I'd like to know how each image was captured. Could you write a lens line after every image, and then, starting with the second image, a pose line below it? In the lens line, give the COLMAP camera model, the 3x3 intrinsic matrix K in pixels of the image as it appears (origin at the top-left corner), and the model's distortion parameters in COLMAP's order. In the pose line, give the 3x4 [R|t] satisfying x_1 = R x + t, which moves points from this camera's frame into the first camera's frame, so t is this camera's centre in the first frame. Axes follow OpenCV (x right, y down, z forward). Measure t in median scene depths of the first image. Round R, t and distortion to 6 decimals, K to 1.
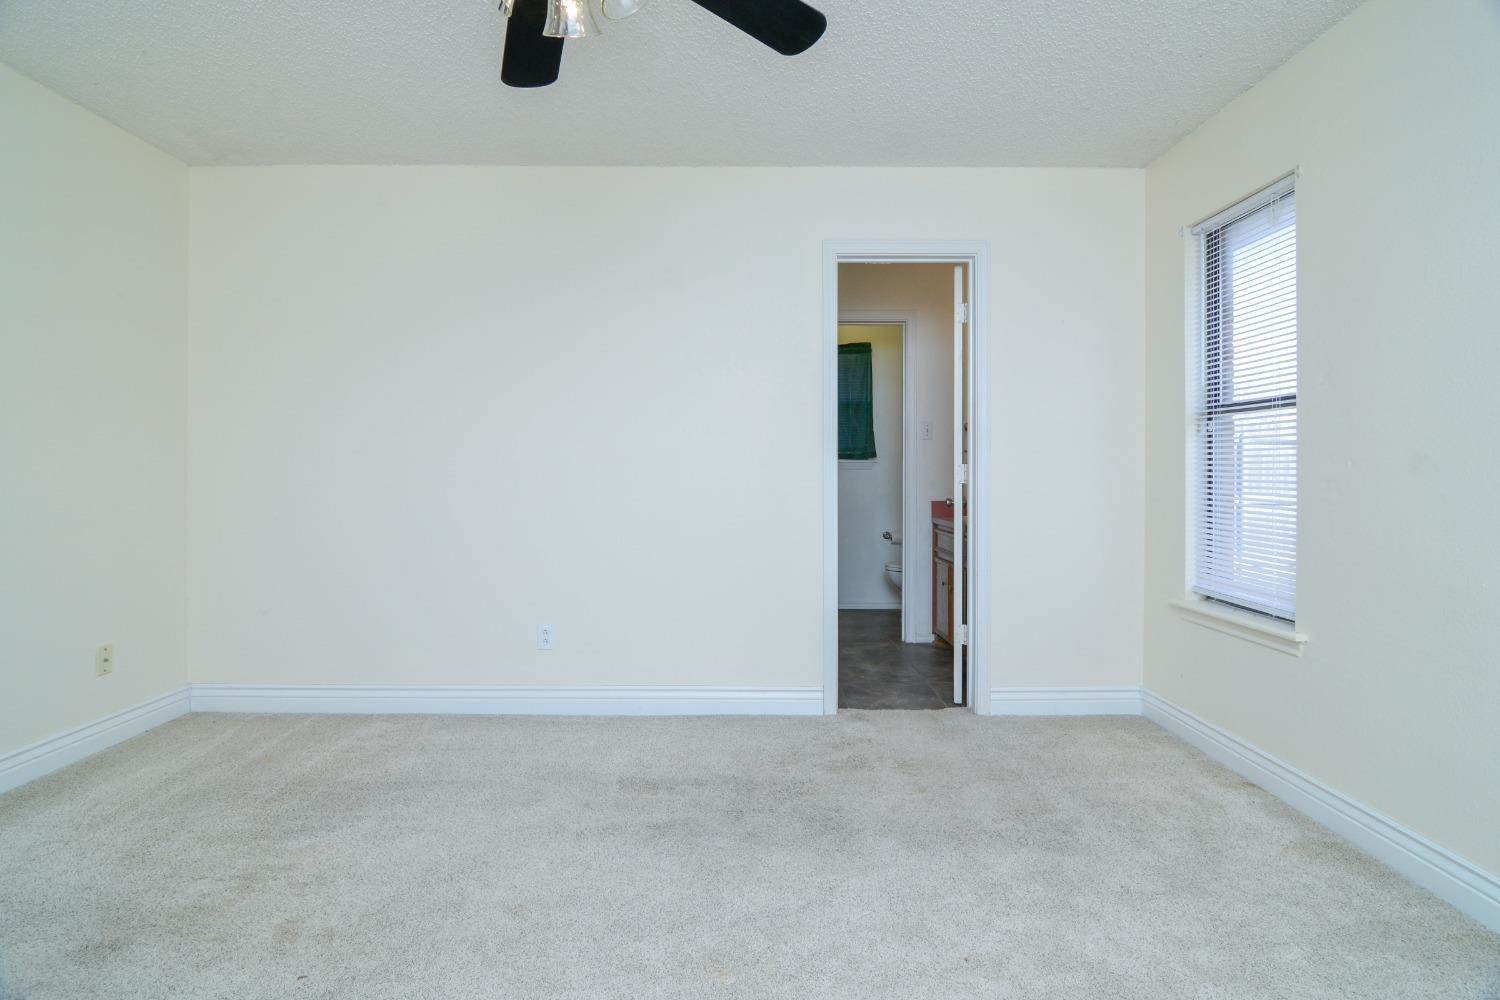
lens RADIAL K [[735.3, 0, 743.1], [0, 735.3, 455.7], [0, 0, 1]] dist [-0.005119, -0.010616]
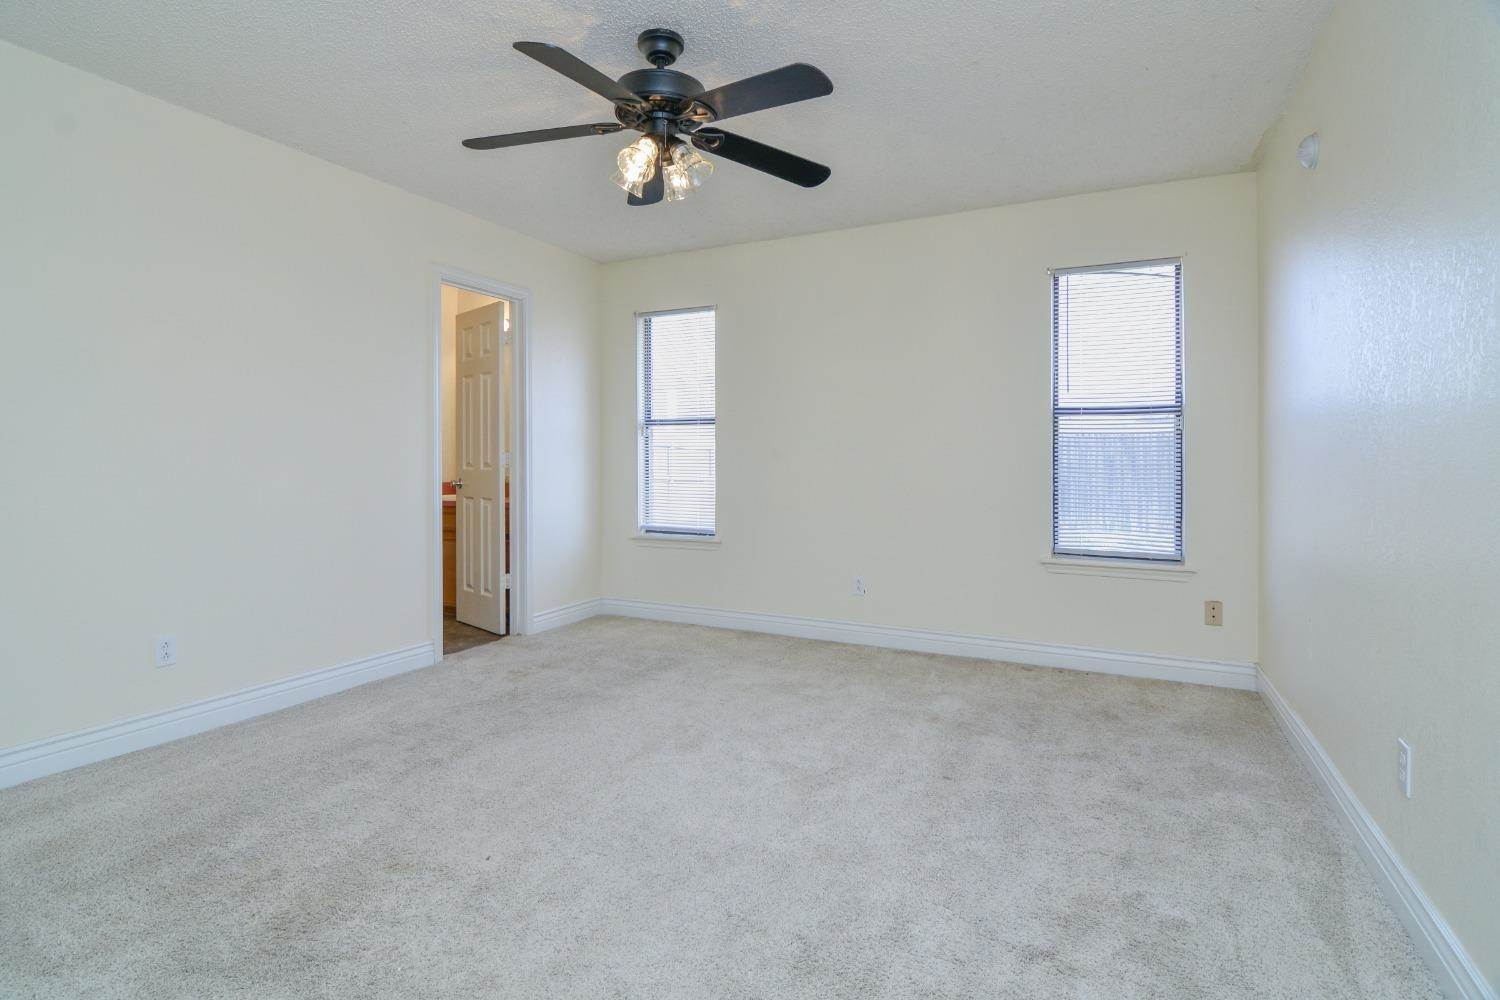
lens RADIAL K [[735.3, 0, 743.1], [0, 735.3, 455.7], [0, 0, 1]] dist [-0.005119, -0.010616]
pose [[0.458162, -0.001895, 0.888867, -0.778859], [-0.011249, 0.999905, 0.007930, 0.000677], [-0.888798, -0.013632, 0.458097, 0.014283]]
